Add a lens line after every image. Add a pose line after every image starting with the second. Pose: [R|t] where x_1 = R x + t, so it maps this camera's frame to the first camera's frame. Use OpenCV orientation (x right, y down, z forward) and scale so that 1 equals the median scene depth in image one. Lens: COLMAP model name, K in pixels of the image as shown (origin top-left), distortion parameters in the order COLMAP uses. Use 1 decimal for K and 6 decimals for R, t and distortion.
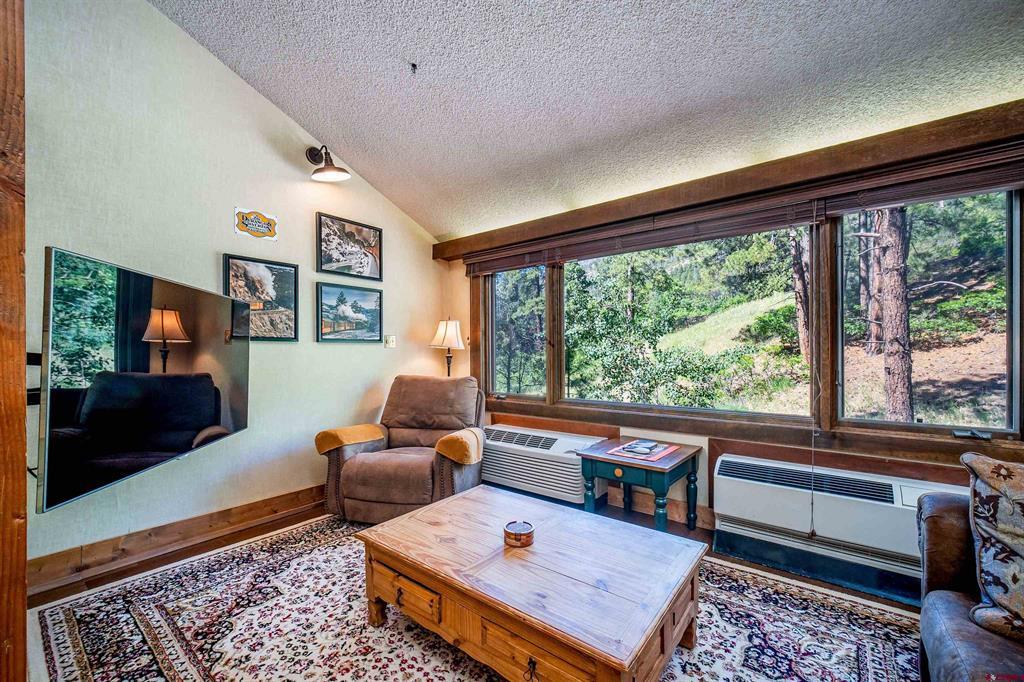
lens RADIAL K [[410.4, 0, 499.7], [0, 410.4, 354.7], [0, 0, 1]] dist [-0.001345, 0.000013]
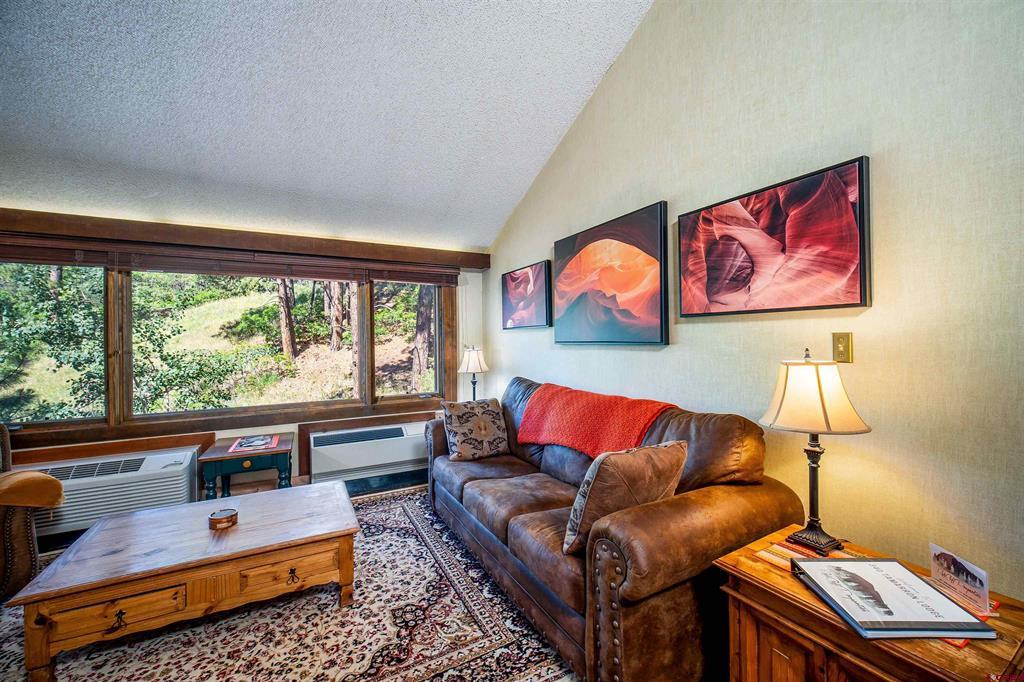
lens RADIAL K [[417.5, 0, 512.0], [0, 417.5, 341.0], [0, 0, 1]] dist [-0.001432, -0.000139]
pose [[0.392282, 0.001255, 0.919844, -0.403154], [0.019222, 0.999770, -0.009562, -0.037044], [-0.919644, 0.021432, 0.392168, -0.159650]]
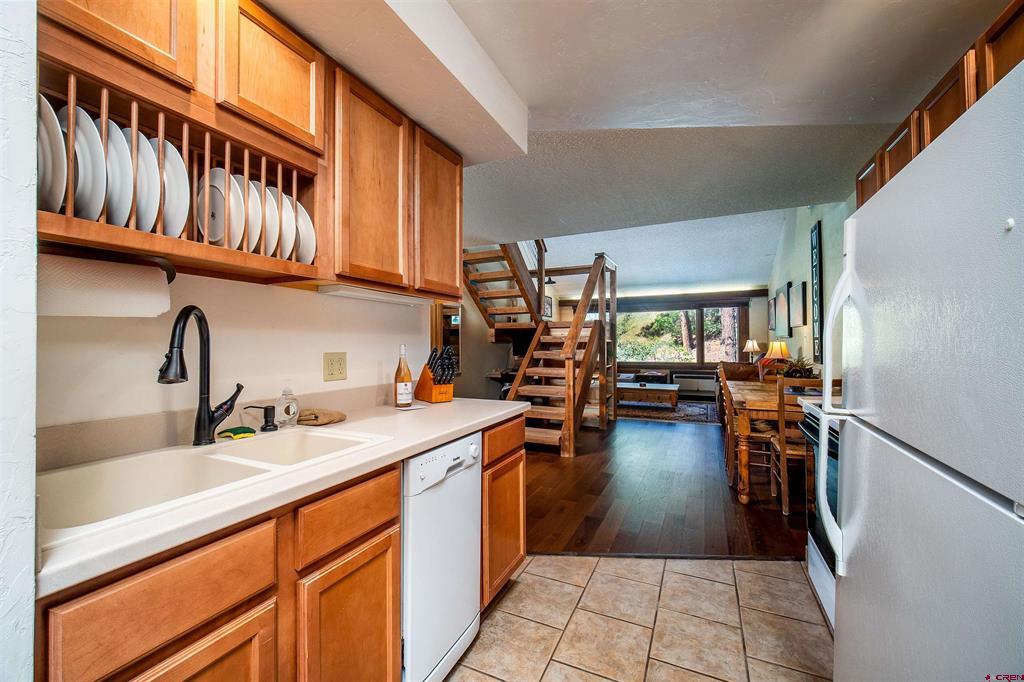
lens RADIAL K [[414.9, 0, 515.9], [0, 414.9, 325.3], [0, 0, 1]] dist [-0.003149, -0.000216]
pose [[0.966069, 0.011180, 0.258043, -1.310766], [0.001679, 0.998770, -0.049558, 0.003452], [-0.258280, 0.048310, 0.964861, -1.619480]]
